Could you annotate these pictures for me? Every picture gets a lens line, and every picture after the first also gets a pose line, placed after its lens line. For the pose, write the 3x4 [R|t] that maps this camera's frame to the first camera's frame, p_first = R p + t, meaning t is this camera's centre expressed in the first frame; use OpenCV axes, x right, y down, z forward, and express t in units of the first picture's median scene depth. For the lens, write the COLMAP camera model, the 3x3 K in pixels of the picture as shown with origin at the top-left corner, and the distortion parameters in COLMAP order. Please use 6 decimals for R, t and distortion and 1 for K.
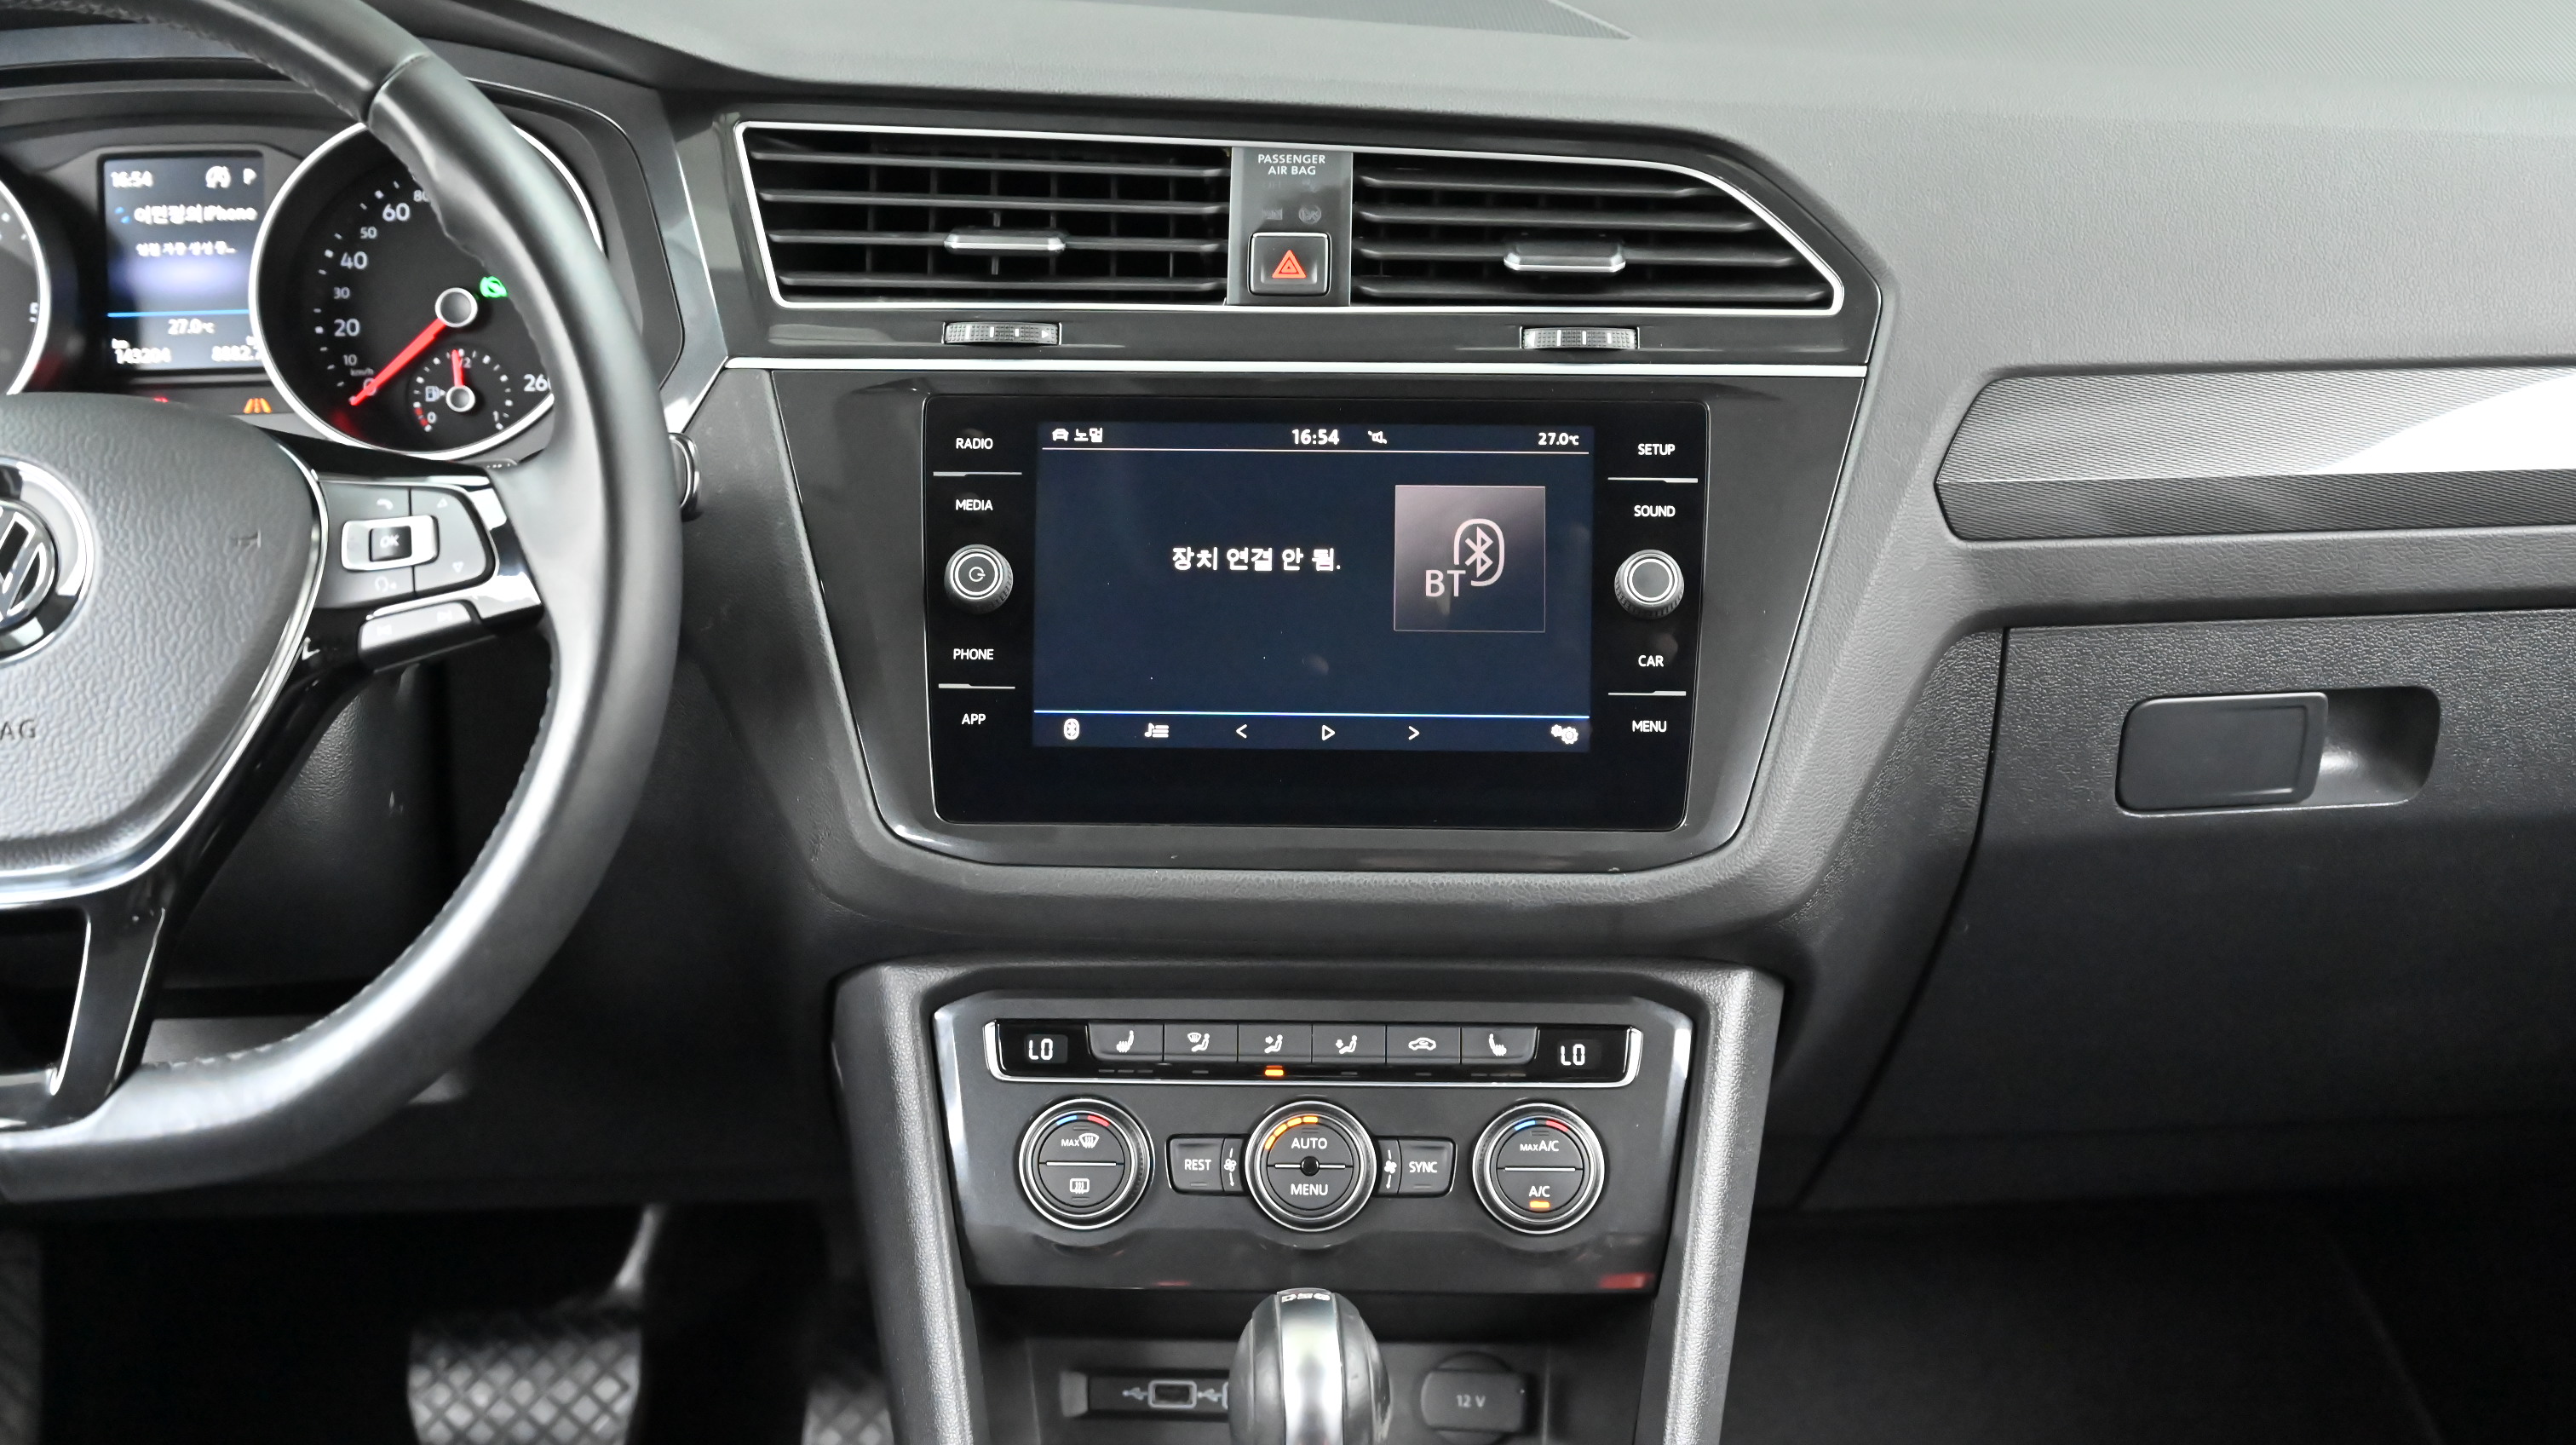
lens RADIAL K [[3823.4, 0, 1299.5], [0, 3823.4, 707.1], [0, 0, 1]] dist [-0.016880, 0.000000]
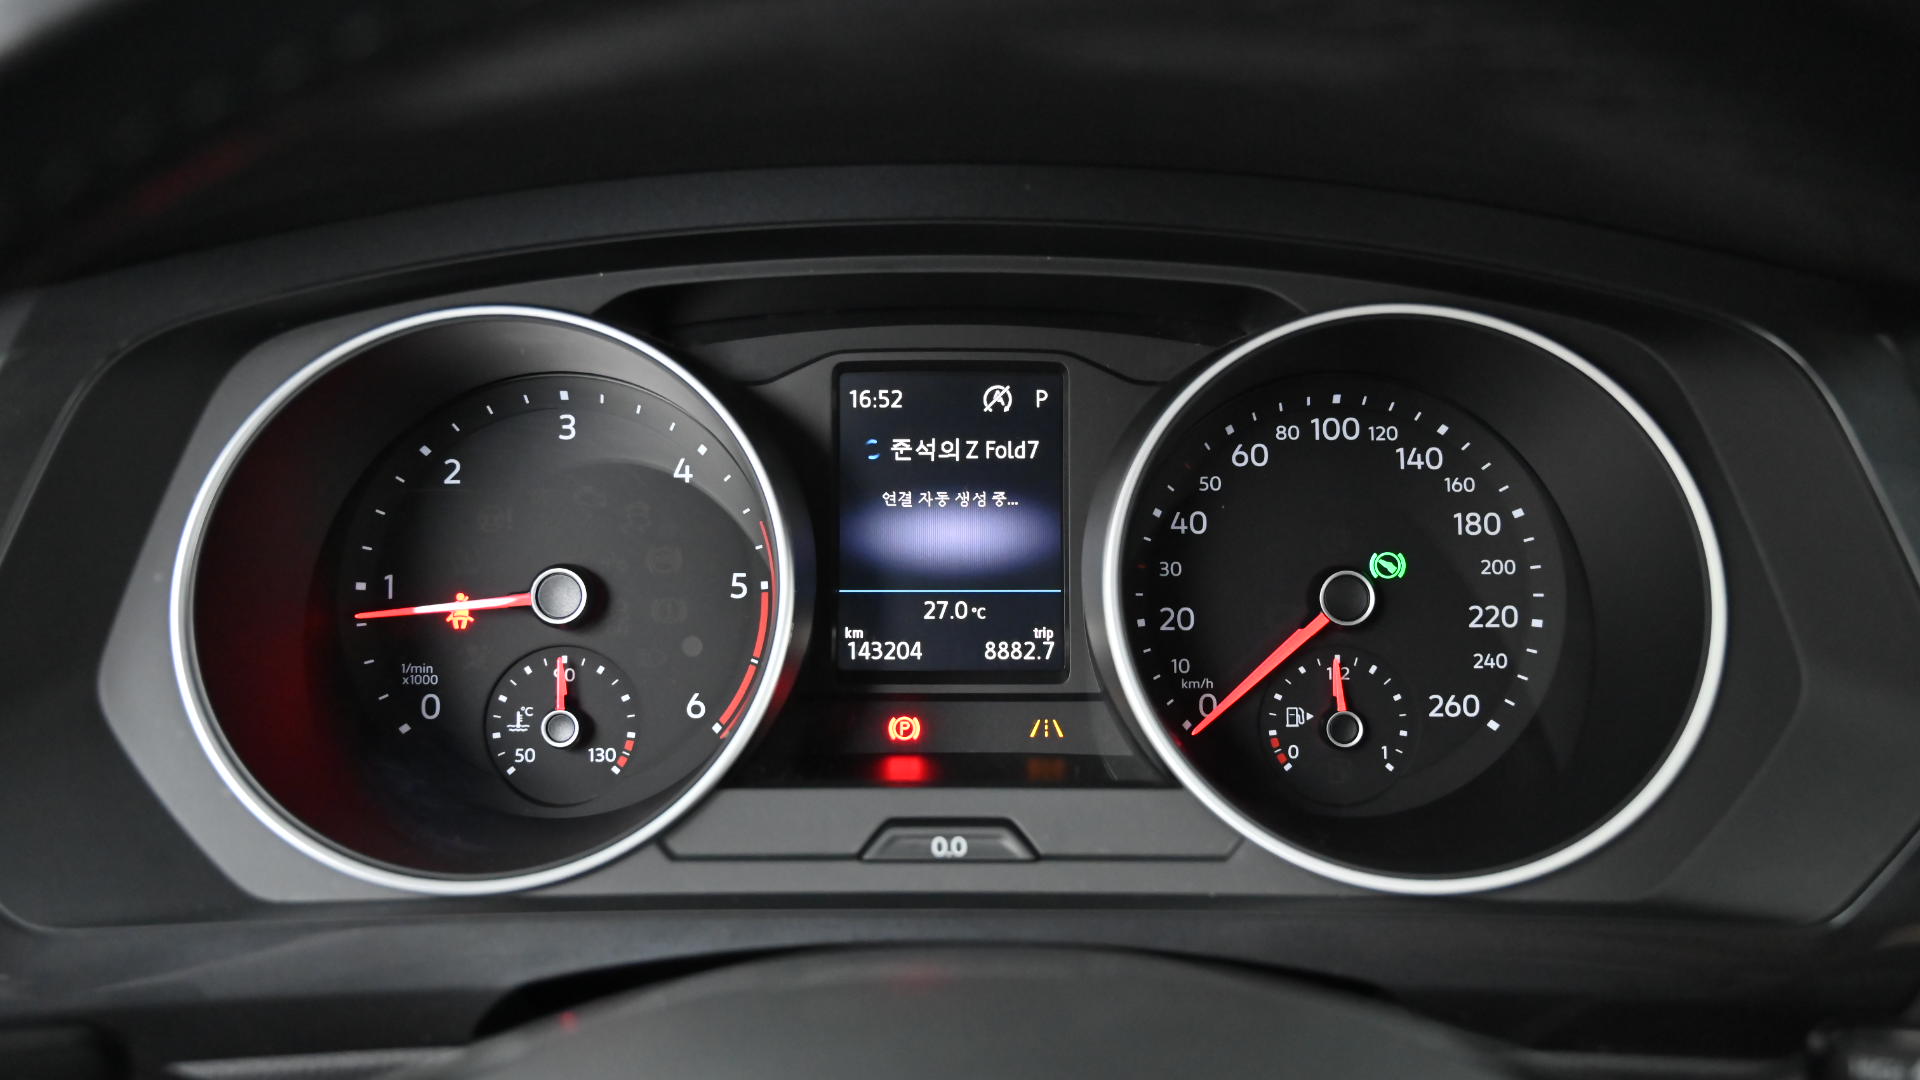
lens RADIAL K [[1668.6, 0, 940.7], [0, 1668.6, 548.9], [0, 0, 1]] dist [-0.001393, -0.001050]
pose [[0.997699, 0.030070, -0.060760, -0.293582], [-0.032257, 0.998854, -0.035346, -0.106962], [0.059628, 0.037225, 0.997526, 0.741962]]
